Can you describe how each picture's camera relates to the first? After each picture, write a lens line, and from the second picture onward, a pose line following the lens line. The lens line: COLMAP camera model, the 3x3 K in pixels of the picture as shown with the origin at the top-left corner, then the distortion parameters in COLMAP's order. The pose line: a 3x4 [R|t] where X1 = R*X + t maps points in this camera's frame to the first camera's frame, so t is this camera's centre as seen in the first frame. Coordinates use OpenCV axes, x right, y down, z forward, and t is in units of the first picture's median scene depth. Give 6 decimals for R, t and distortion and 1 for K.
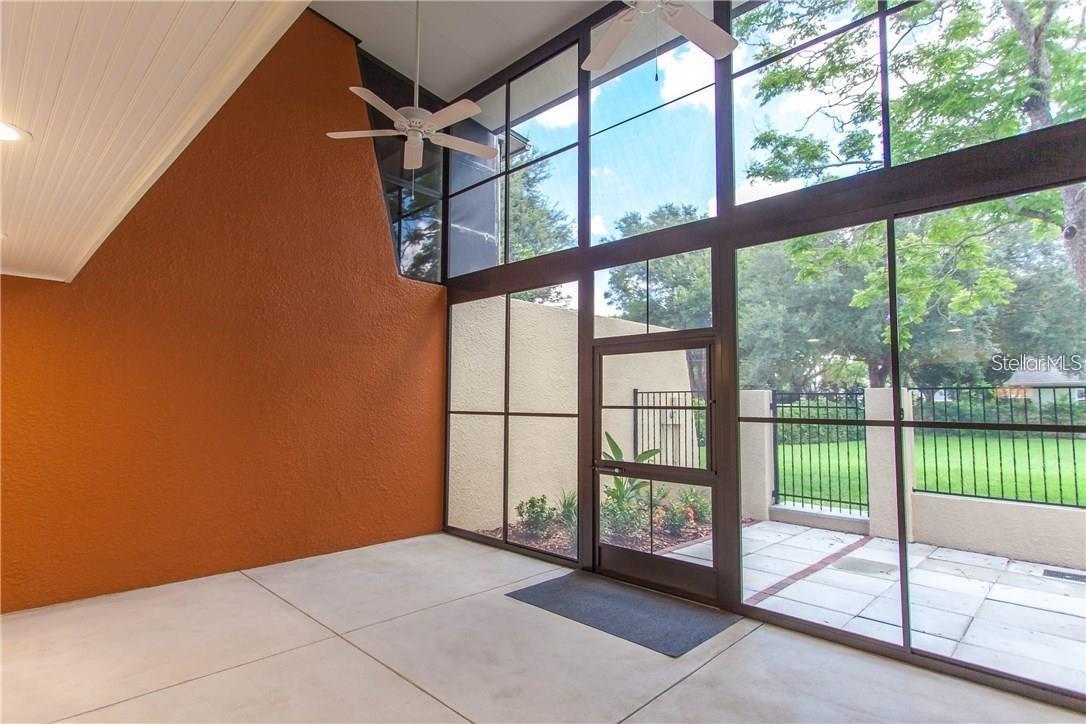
lens RADIAL K [[548.6, 0, 541.6], [0, 548.6, 363.5], [0, 0, 1]] dist [0.001602, 0.001943]
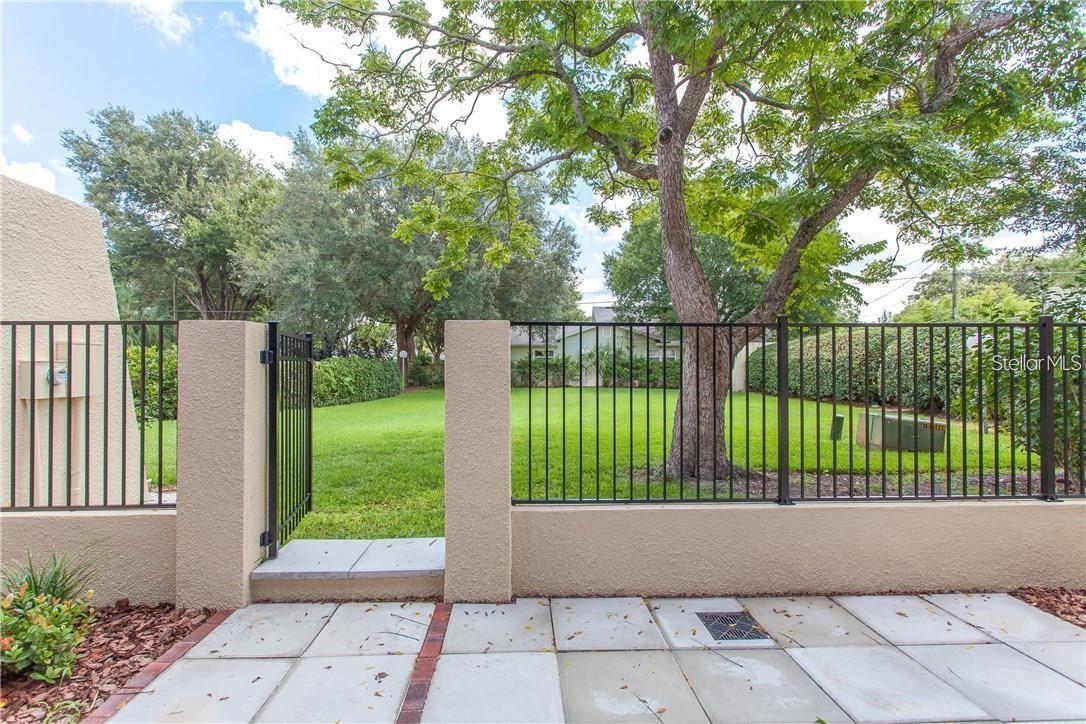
lens RADIAL K [[512.1, 0, 535.6], [0, 512.1, 361.1], [0, 0, 1]] dist [0.001717, 0.000126]
pose [[0.684864, -0.002020, 0.728668, 0.294756], [-0.048430, 0.997659, 0.048285, 0.056780], [-0.727060, -0.068358, 0.683163, 0.606003]]
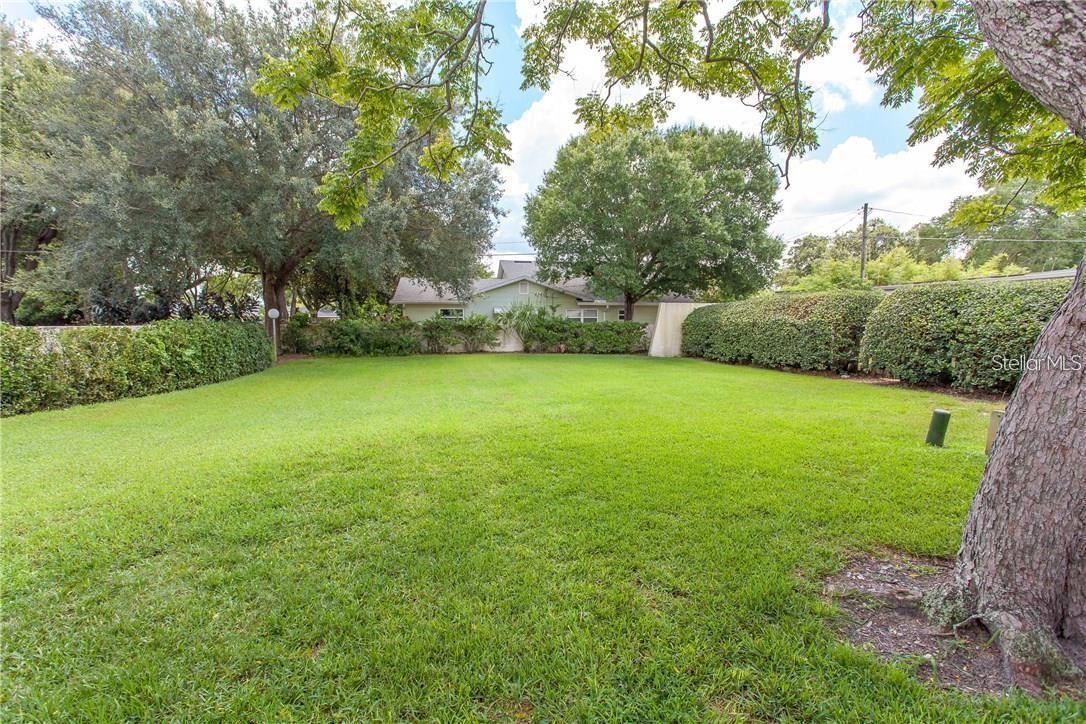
lens RADIAL K [[515.6, 0, 540.1], [0, 515.6, 362.3], [0, 0, 1]] dist [0.002585, 0.001169]
pose [[0.502550, -0.073706, 0.861401, 0.616475], [-0.061857, 0.990740, 0.120861, 0.062299], [-0.862333, -0.114022, 0.493337, 1.152943]]
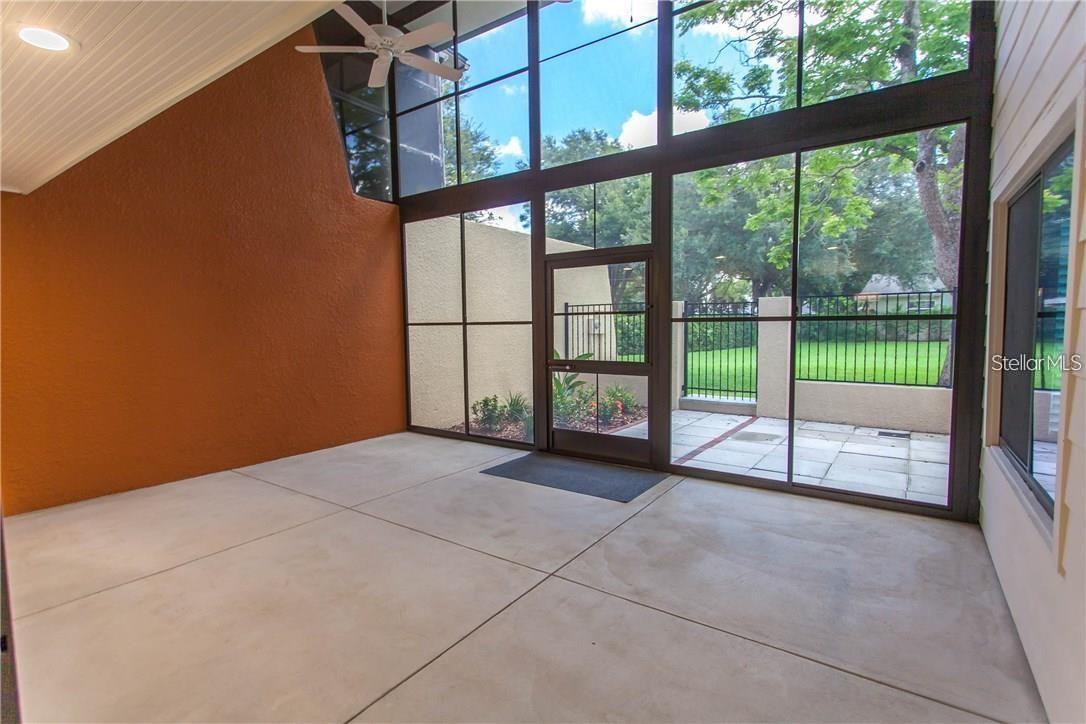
lens RADIAL K [[515.6, 0, 540.1], [0, 515.6, 362.3], [0, 0, 1]] dist [0.002585, 0.001169]
pose [[0.987735, -0.032415, 0.152740, -0.065221], [0.009440, 0.988821, 0.148807, 0.012503], [-0.155856, -0.145540, 0.976999, -0.054200]]
